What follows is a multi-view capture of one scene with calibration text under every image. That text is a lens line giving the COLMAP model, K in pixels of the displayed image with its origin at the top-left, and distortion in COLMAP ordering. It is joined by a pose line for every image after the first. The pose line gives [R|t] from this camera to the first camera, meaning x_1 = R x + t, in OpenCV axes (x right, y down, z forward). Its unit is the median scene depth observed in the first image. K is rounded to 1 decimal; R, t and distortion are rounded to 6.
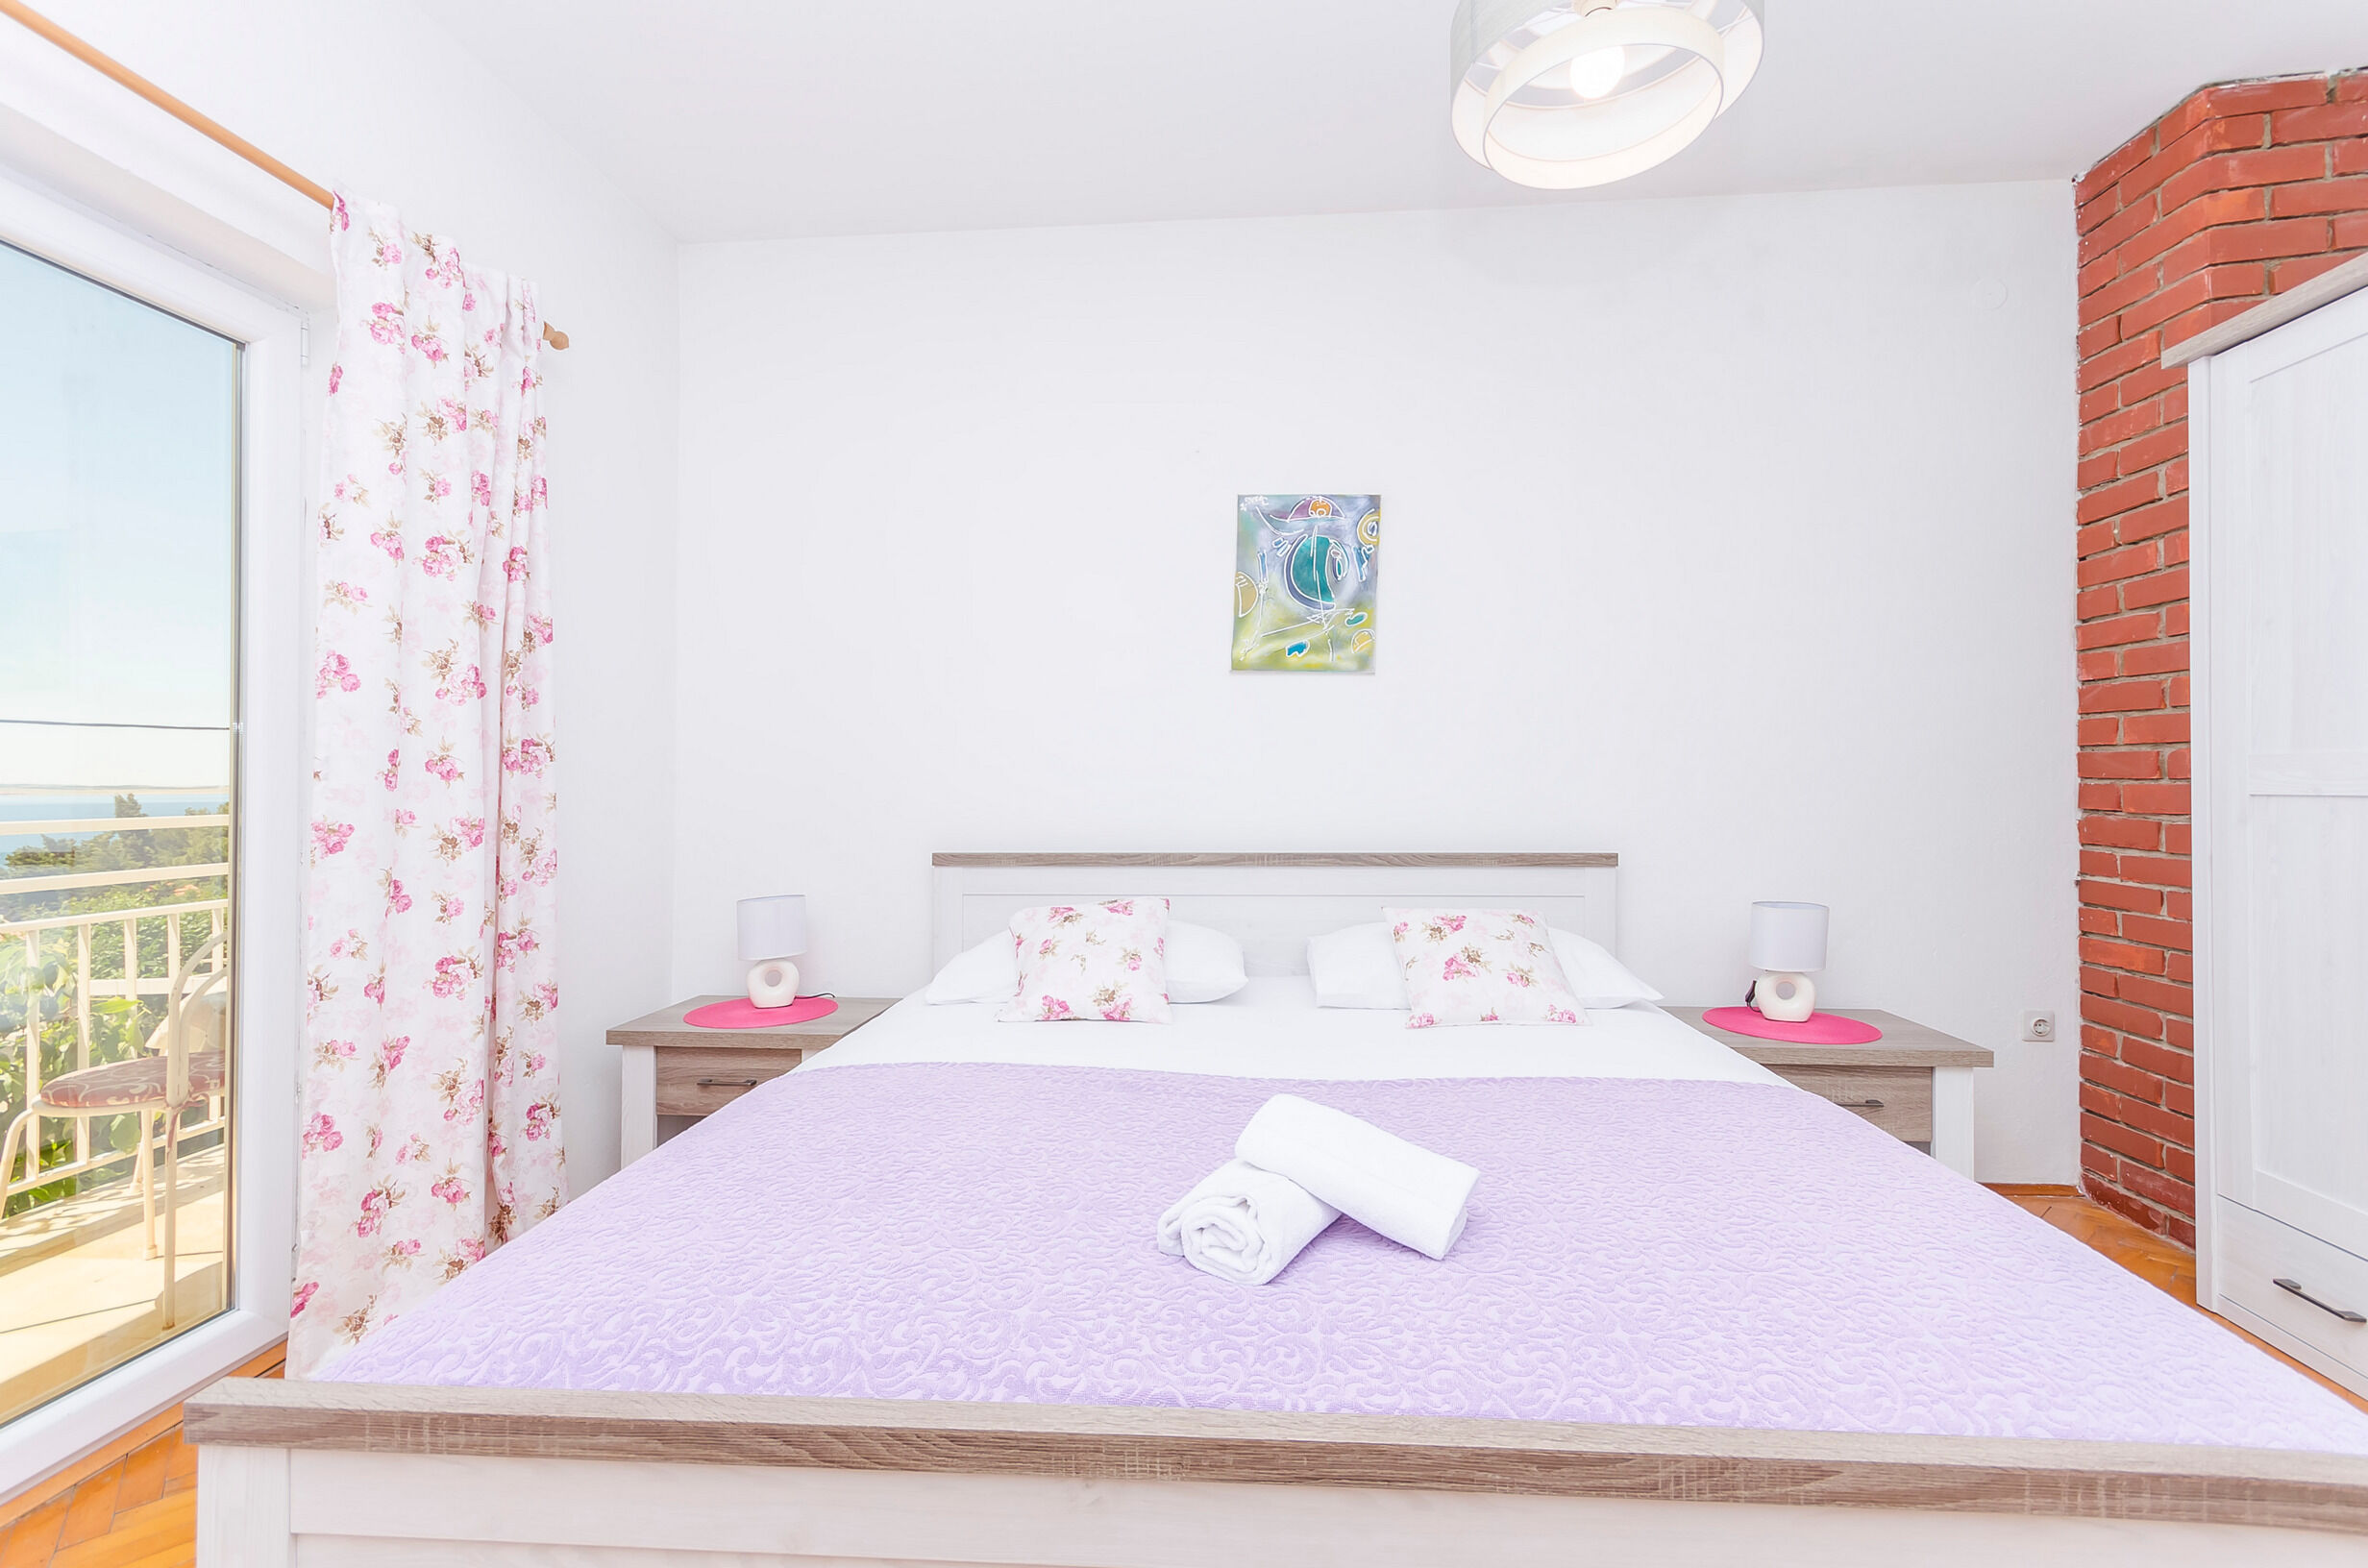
lens RADIAL K [[1035.2, 0, 1183.7], [0, 1035.2, 790.5], [0, 0, 1]] dist [0.013400, -0.005592]
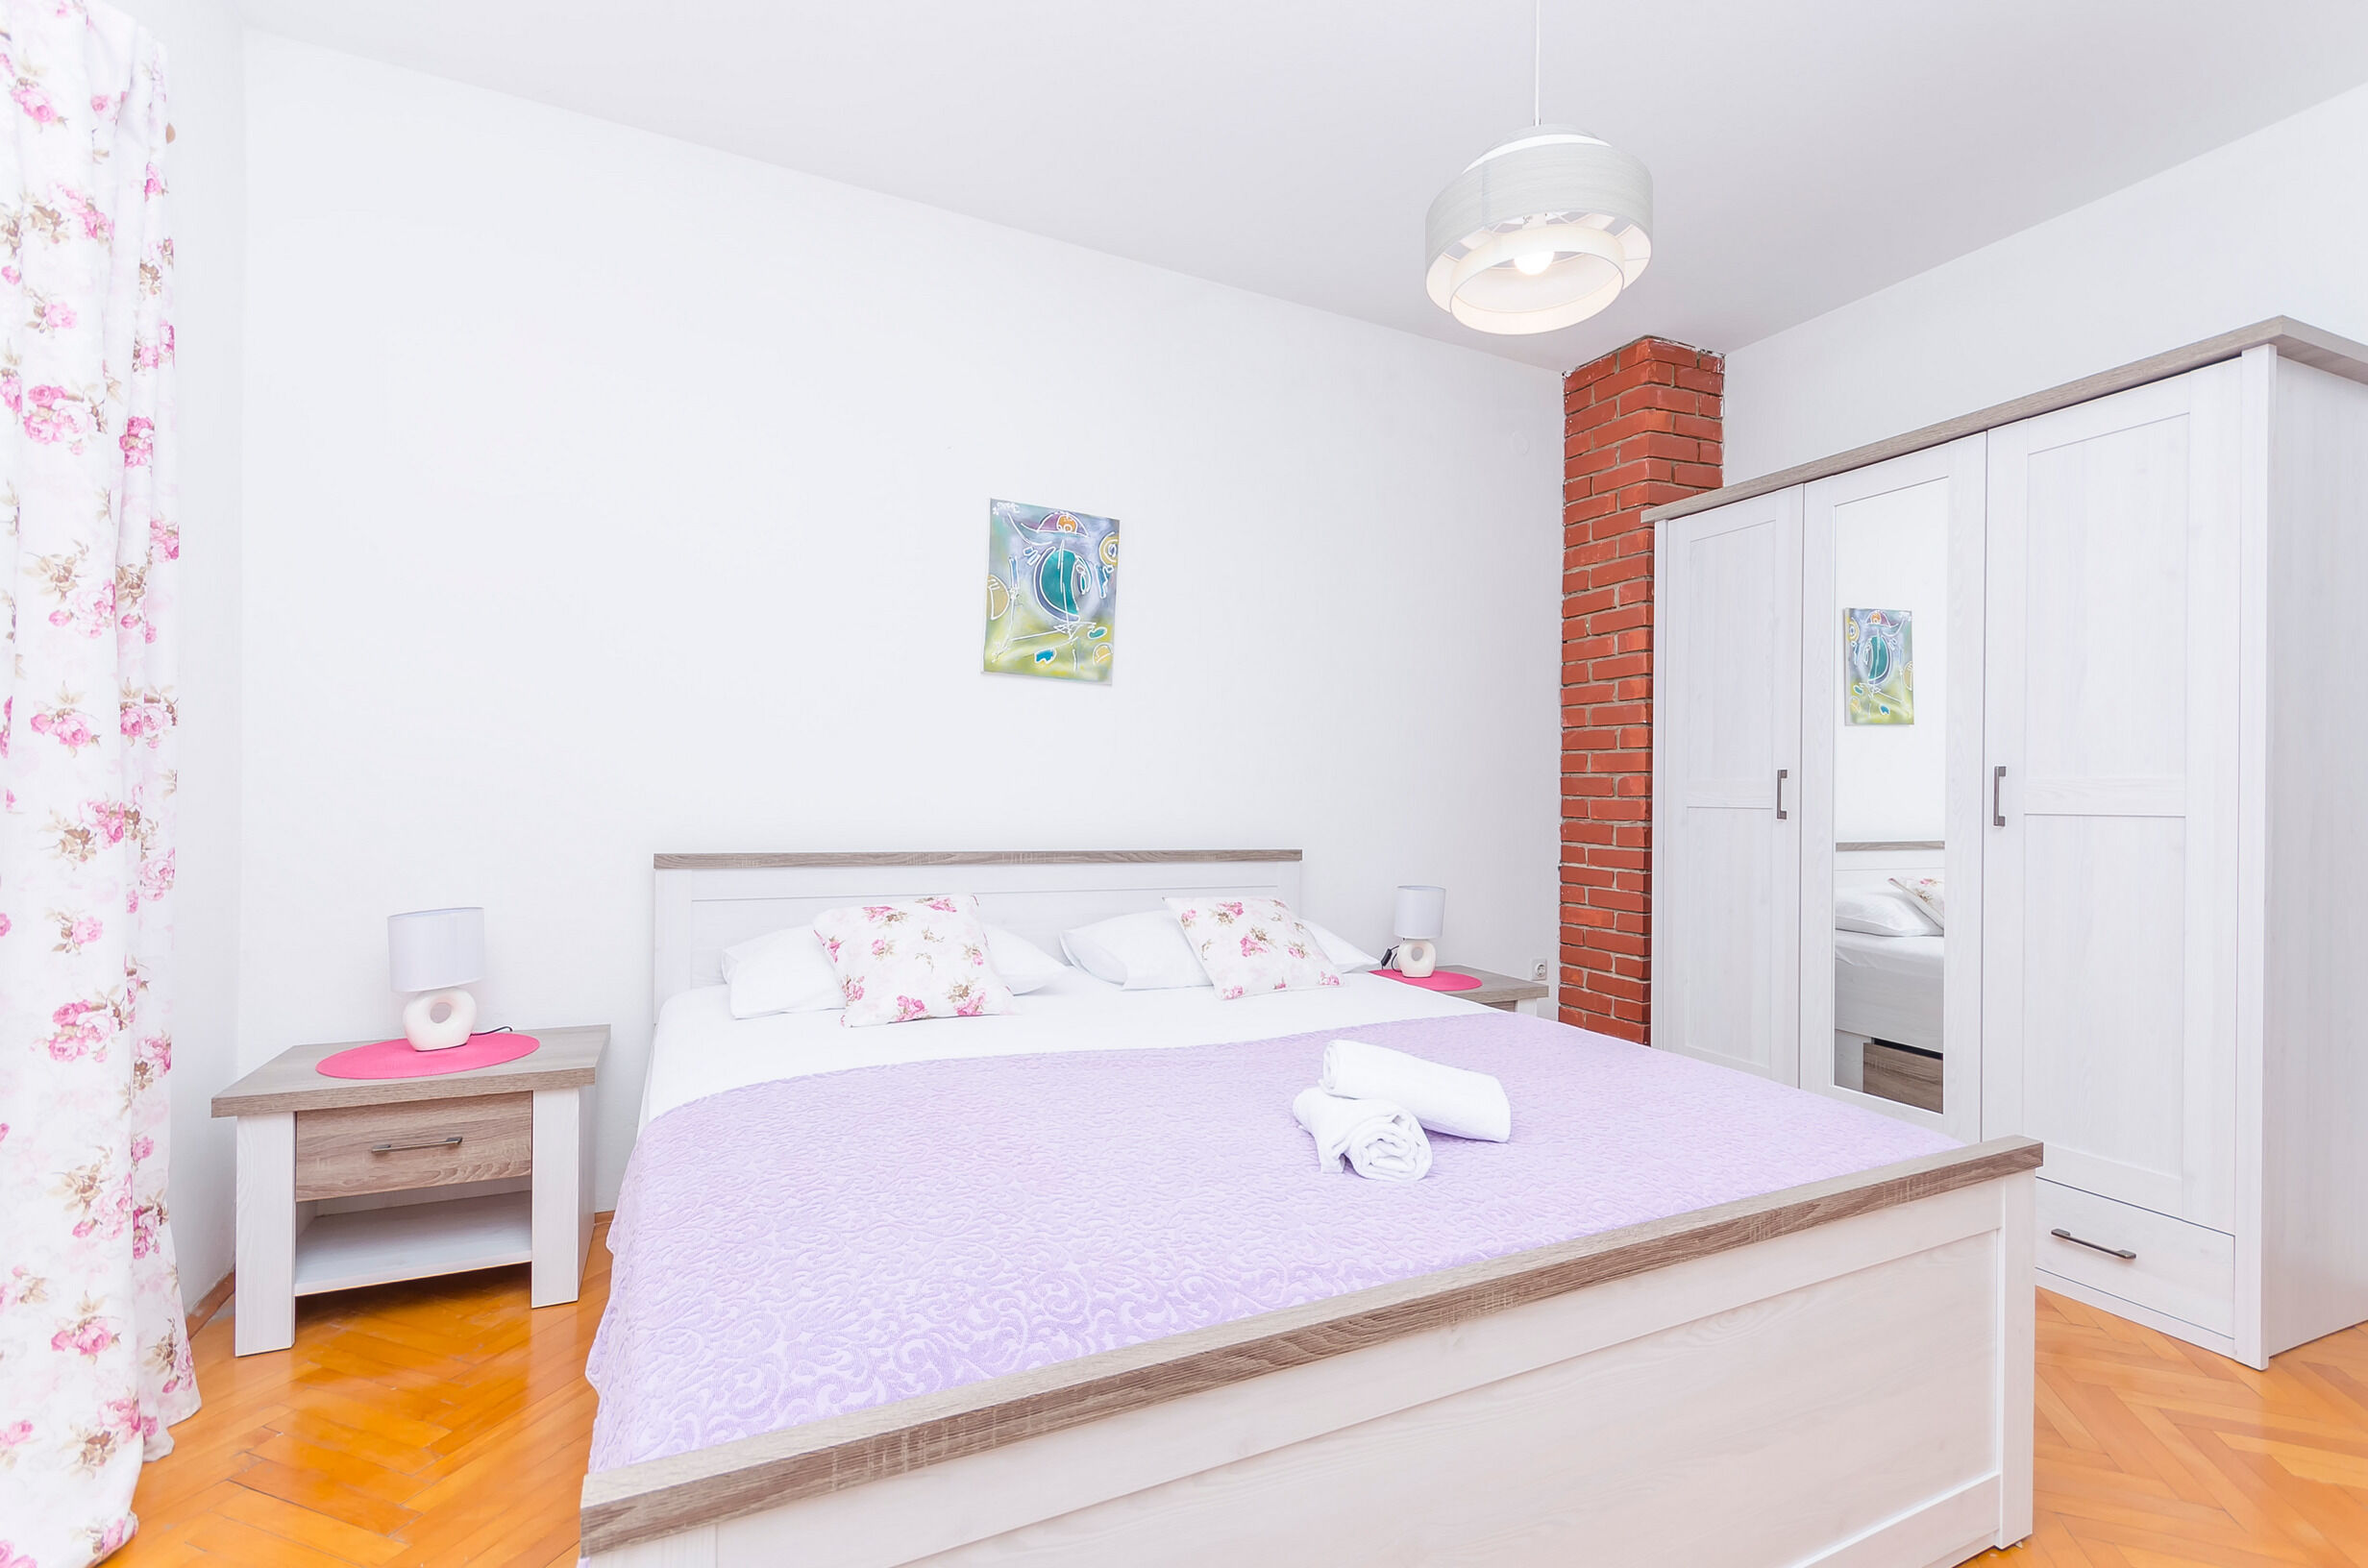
lens RADIAL K [[1035.1, 0, 1185.1], [0, 1035.1, 813.7], [0, 0, 1]] dist [0.004159, 0.000683]
pose [[0.865036, 0.011558, 0.501576, -0.347342], [-0.017709, 0.999815, 0.007503, 0.014235], [-0.501397, -0.015373, 0.865081, 0.031109]]
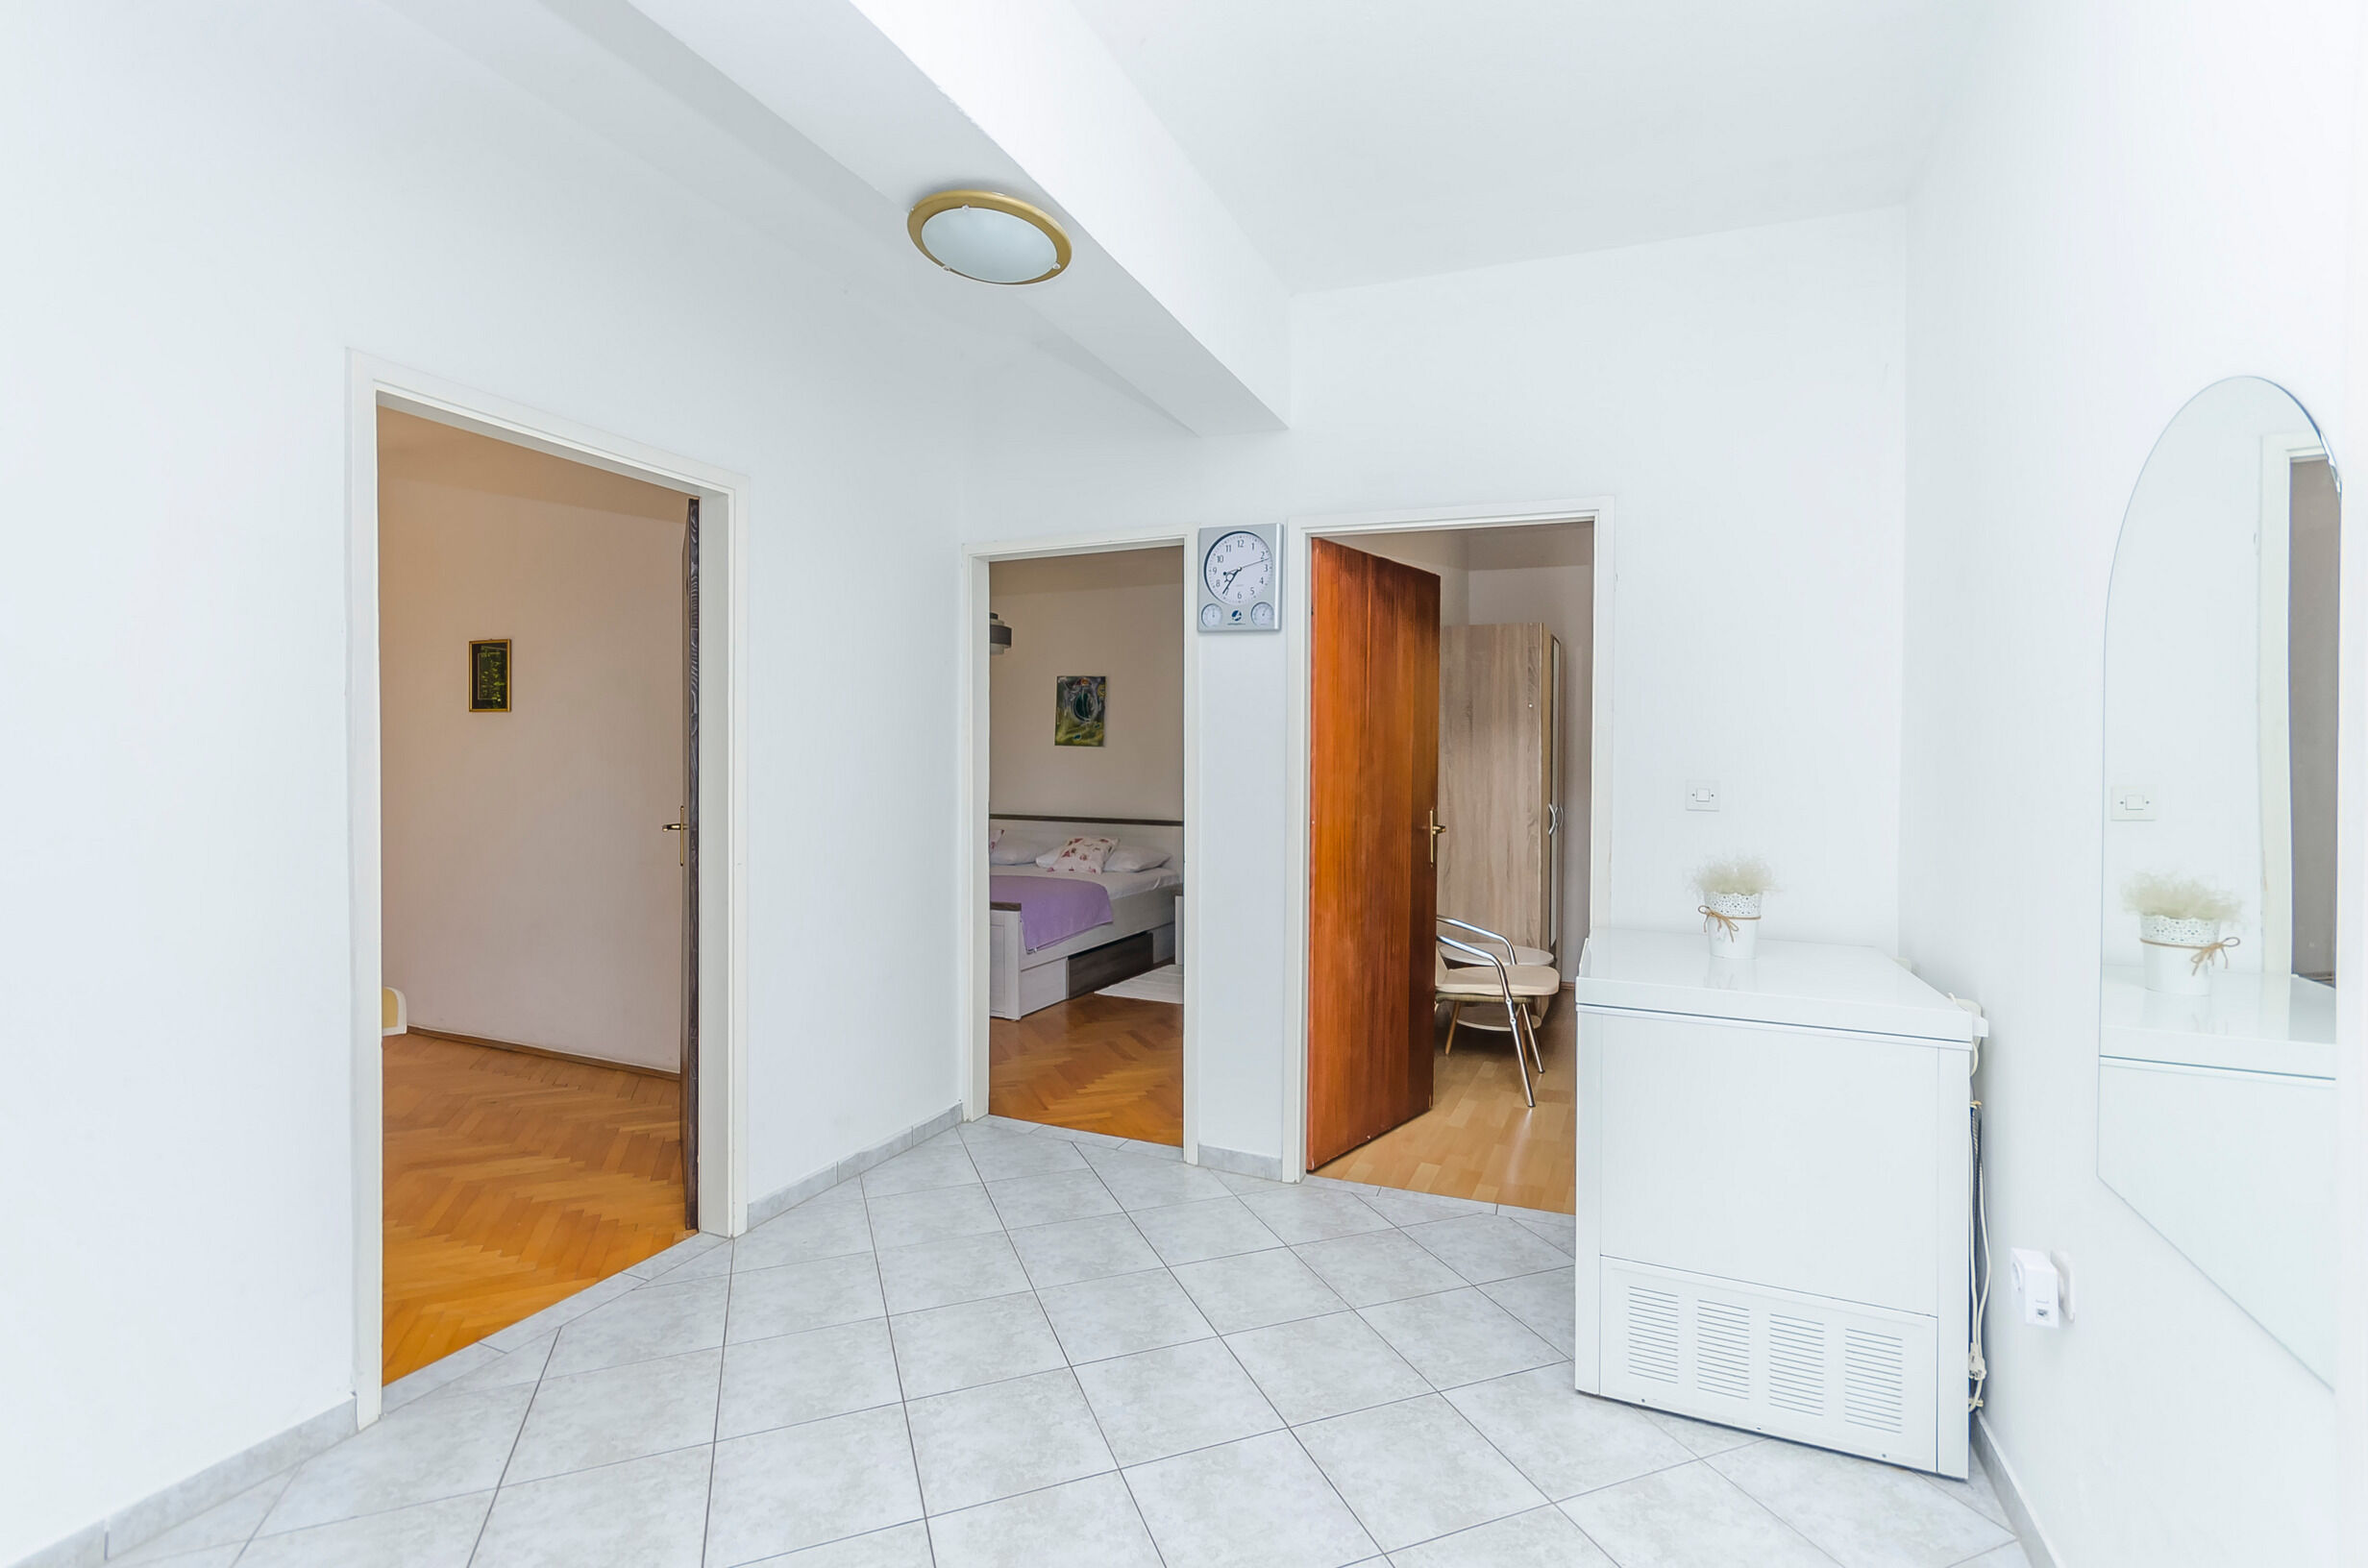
lens RADIAL K [[1035.2, 0, 1183.7], [0, 1035.2, 790.5], [0, 0, 1]] dist [0.013400, -0.005592]
pose [[0.939350, 0.021081, -0.342312, 1.484020], [-0.014740, 0.999668, 0.021116, -0.075600], [0.342644, -0.014790, 0.939349, -1.572395]]
